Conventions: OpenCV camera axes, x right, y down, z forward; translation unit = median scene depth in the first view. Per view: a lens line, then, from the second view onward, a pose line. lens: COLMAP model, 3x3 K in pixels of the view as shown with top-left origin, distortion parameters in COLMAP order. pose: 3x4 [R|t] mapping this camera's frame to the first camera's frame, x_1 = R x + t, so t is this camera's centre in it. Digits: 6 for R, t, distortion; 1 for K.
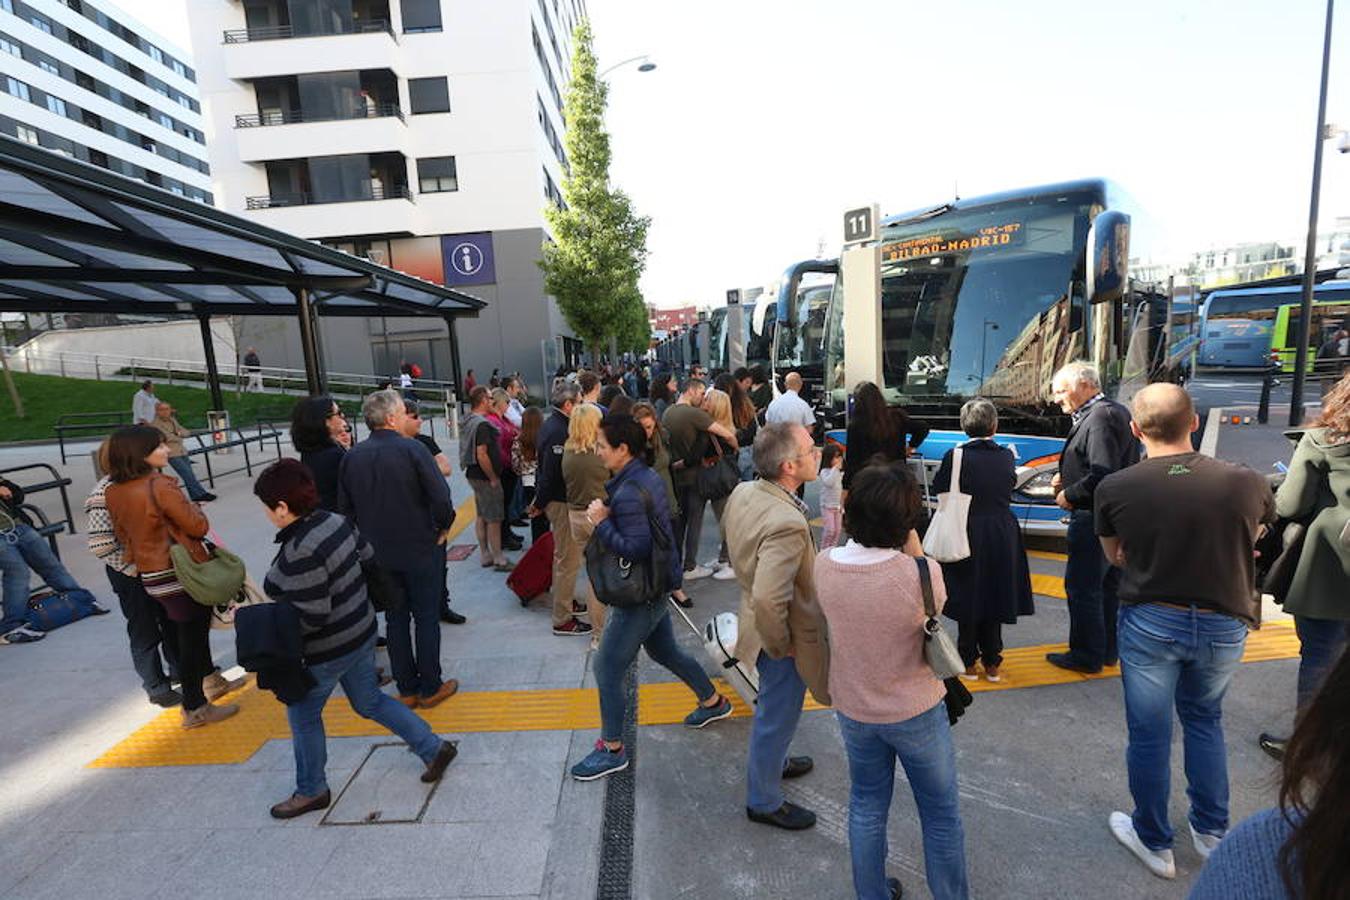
lens RADIAL K [[610.4, 0, 675.0], [0, 610.4, 450.0], [0, 0, 1]] dist [-0.020366, 0.000206]
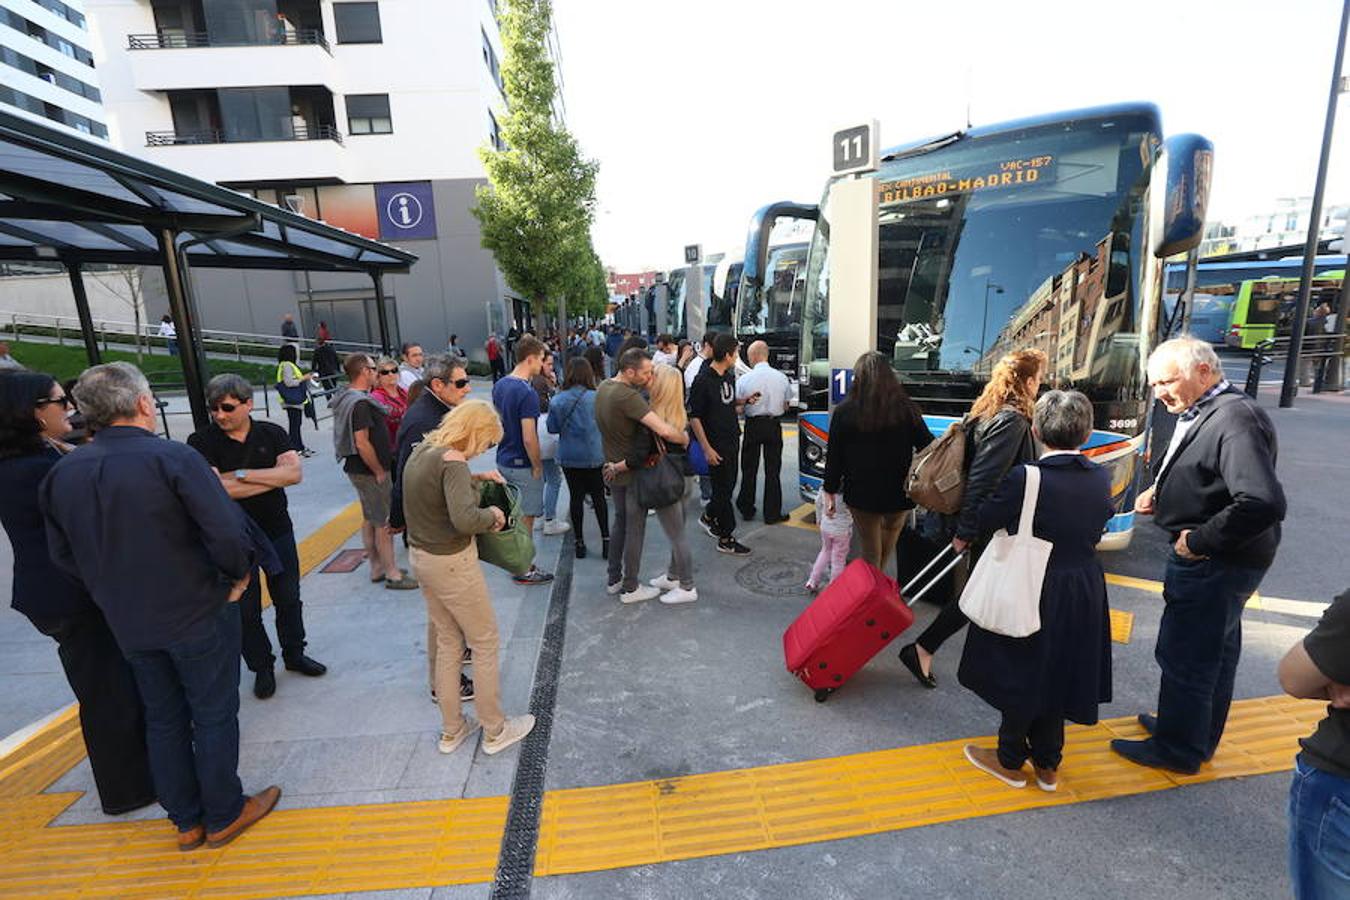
lens RADIAL K [[613.5, 0, 675.0], [0, 613.5, 450.0], [0, 0, 1]] dist [-0.020574, 0.001325]
pose [[0.997789, 0.004104, 0.066333, 0.012606], [-0.007602, 0.998588, 0.052572, -0.012616], [-0.066024, -0.052960, 0.996412, 0.096929]]
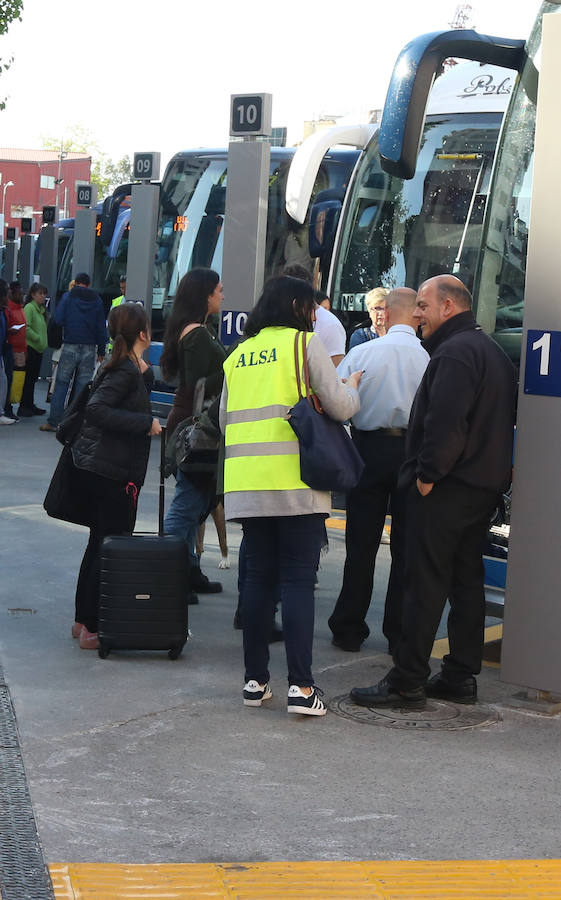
lens RADIAL K [[1780.9, 0, 210.4], [0, 1780.9, 384.7], [0, 0, 1]] dist [0.080412, 0.243249]
pose [[0.987815, 0.106858, 0.113149, -0.039394], [-0.094047, 0.989124, -0.113086, 0.052975], [-0.124003, 0.101067, 0.987121, -0.113138]]
